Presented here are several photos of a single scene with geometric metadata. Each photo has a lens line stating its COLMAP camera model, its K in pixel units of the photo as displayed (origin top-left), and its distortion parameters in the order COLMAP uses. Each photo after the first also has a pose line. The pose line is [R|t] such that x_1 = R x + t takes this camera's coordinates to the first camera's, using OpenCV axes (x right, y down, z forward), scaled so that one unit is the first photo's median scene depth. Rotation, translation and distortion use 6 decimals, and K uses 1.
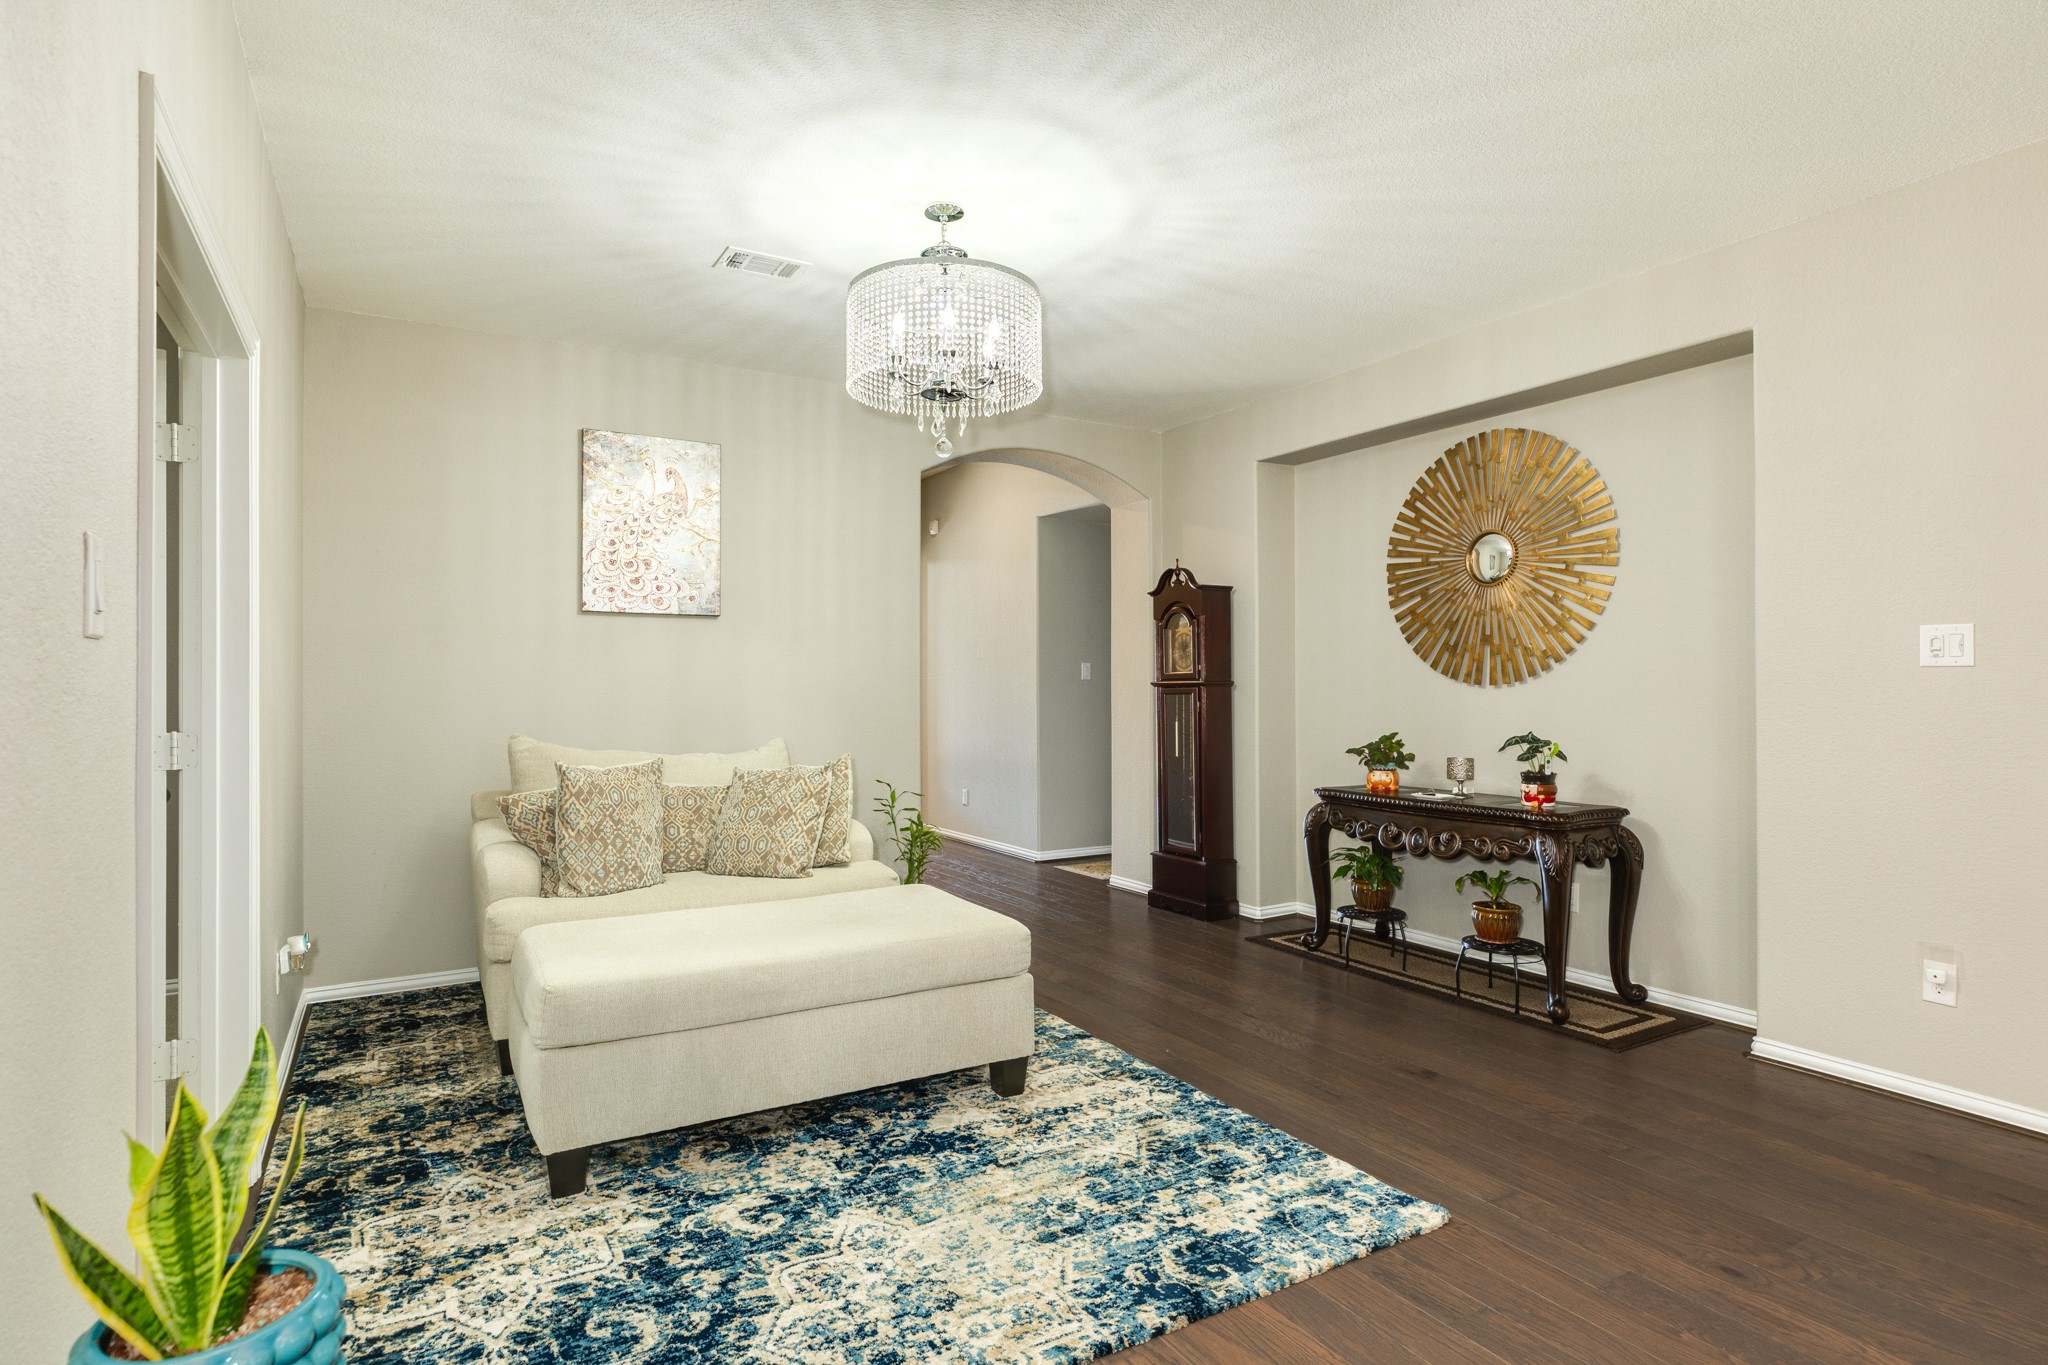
lens RADIAL K [[1050.0, 0, 1024.0], [0, 1050.0, 682.5], [0, 0, 1]] dist [0.000785, 0.000456]
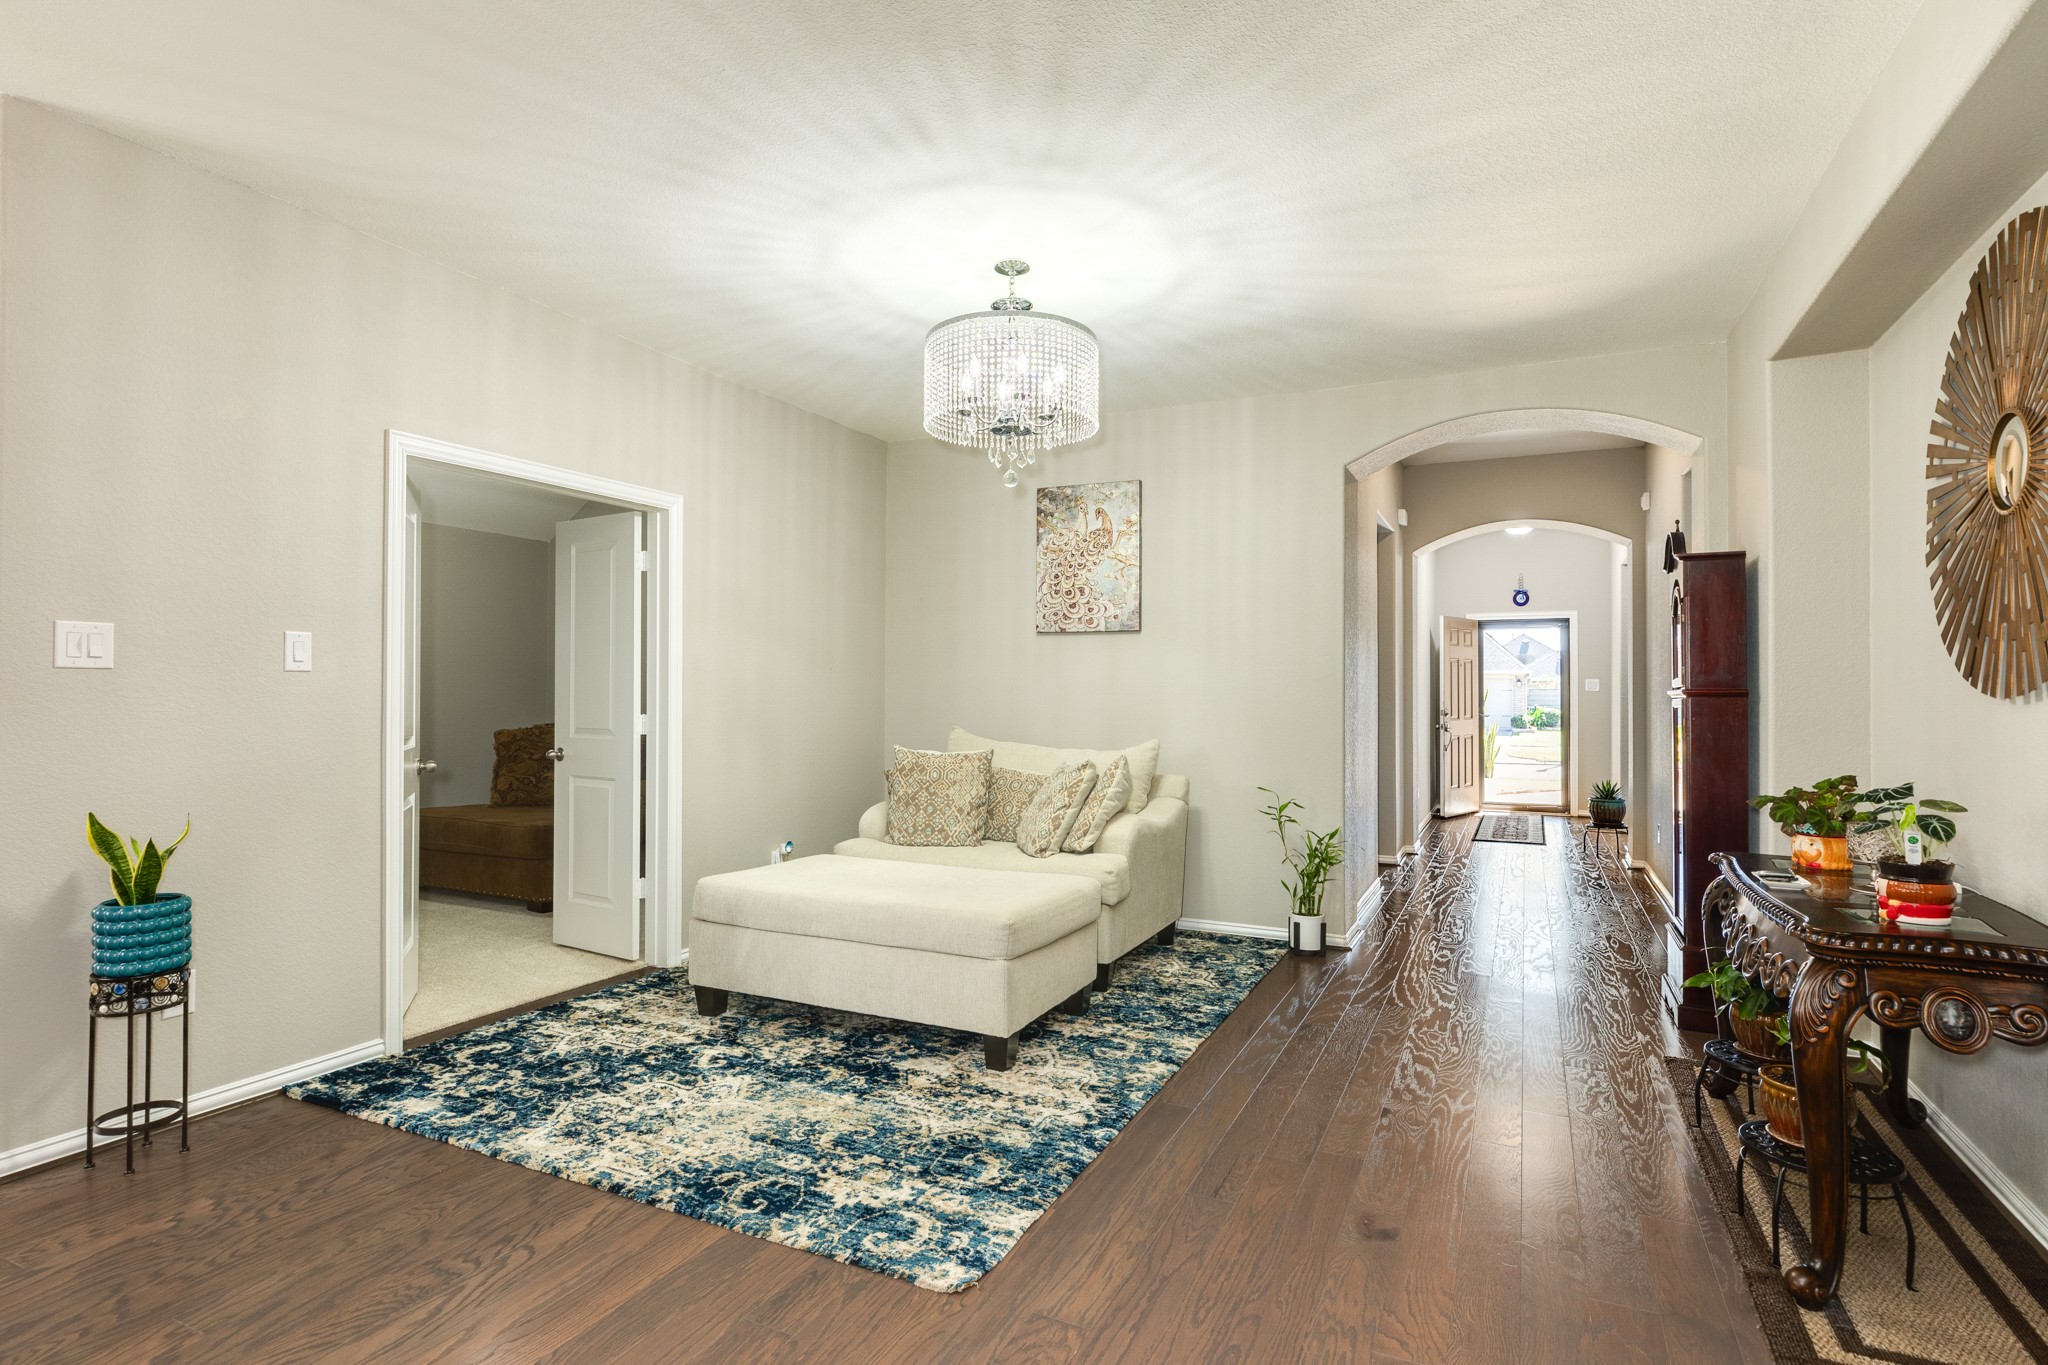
lens RADIAL K [[1036.8, 0, 1024.0], [0, 1036.8, 682.5], [0, 0, 1]] dist [-0.001173, 0.000875]
pose [[0.557483, -0.003106, -0.830183, 1.043792], [-0.002439, 0.999983, -0.005379, -0.001800], [0.830185, 0.005024, 0.557465, 0.495114]]
